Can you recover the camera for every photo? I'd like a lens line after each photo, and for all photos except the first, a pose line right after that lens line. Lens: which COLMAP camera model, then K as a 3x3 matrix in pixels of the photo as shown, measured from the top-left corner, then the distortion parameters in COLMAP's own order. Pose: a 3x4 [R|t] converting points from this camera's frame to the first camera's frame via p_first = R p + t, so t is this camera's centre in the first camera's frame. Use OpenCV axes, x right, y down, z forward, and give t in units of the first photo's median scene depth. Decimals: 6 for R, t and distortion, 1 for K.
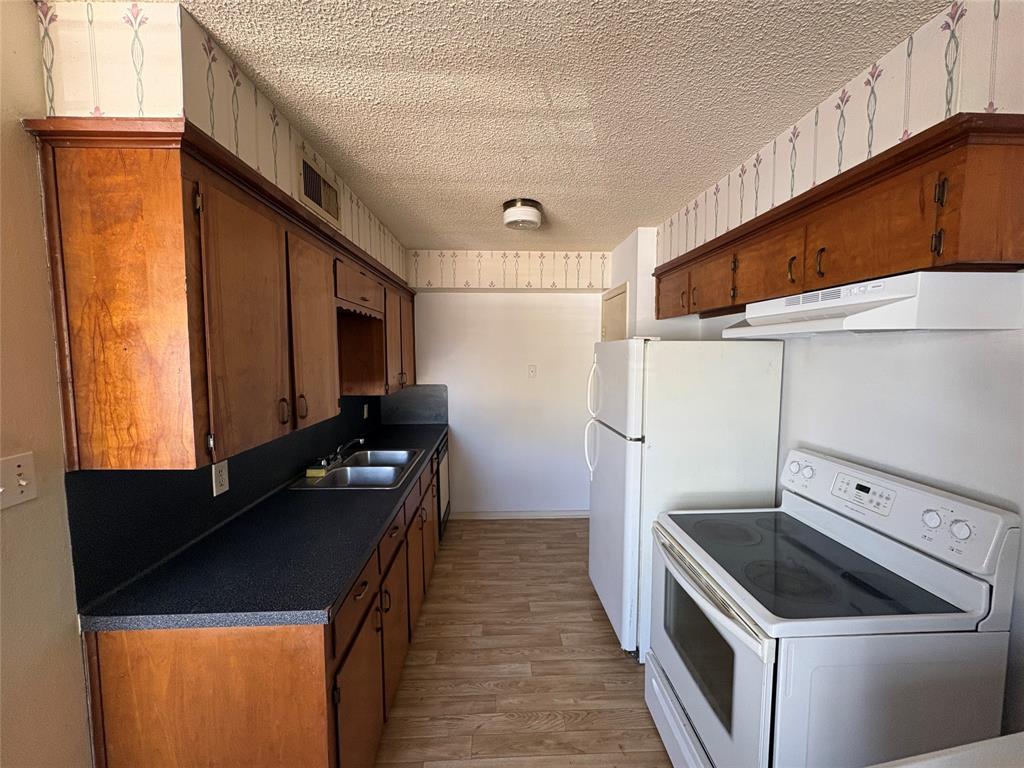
lens RADIAL K [[404.9, 0, 511.0], [0, 404.9, 377.9], [0, 0, 1]] dist [-0.002701, 0.000014]
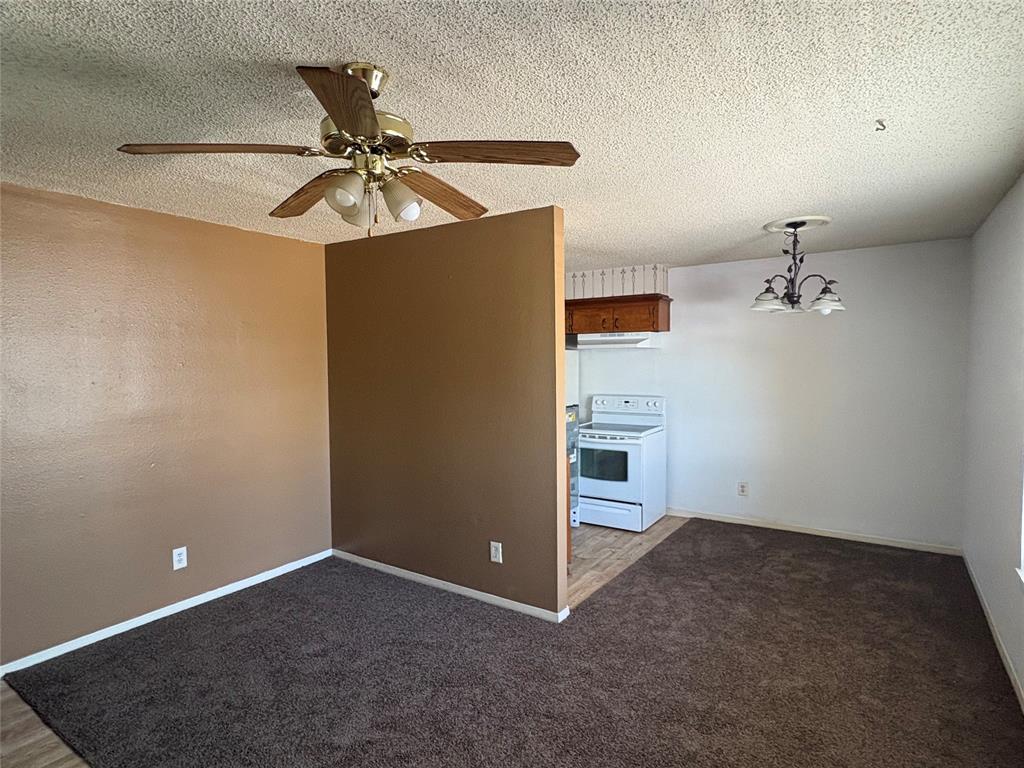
lens RADIAL K [[564.5, 0, 513.5], [0, 564.5, 383.2], [0, 0, 1]] dist [-0.002619, 0.000431]
pose [[0.563139, -0.039704, 0.825408, -3.142158], [0.065630, 0.997839, 0.003222, 0.081319], [-0.823752, 0.052357, 0.564528, -0.664983]]
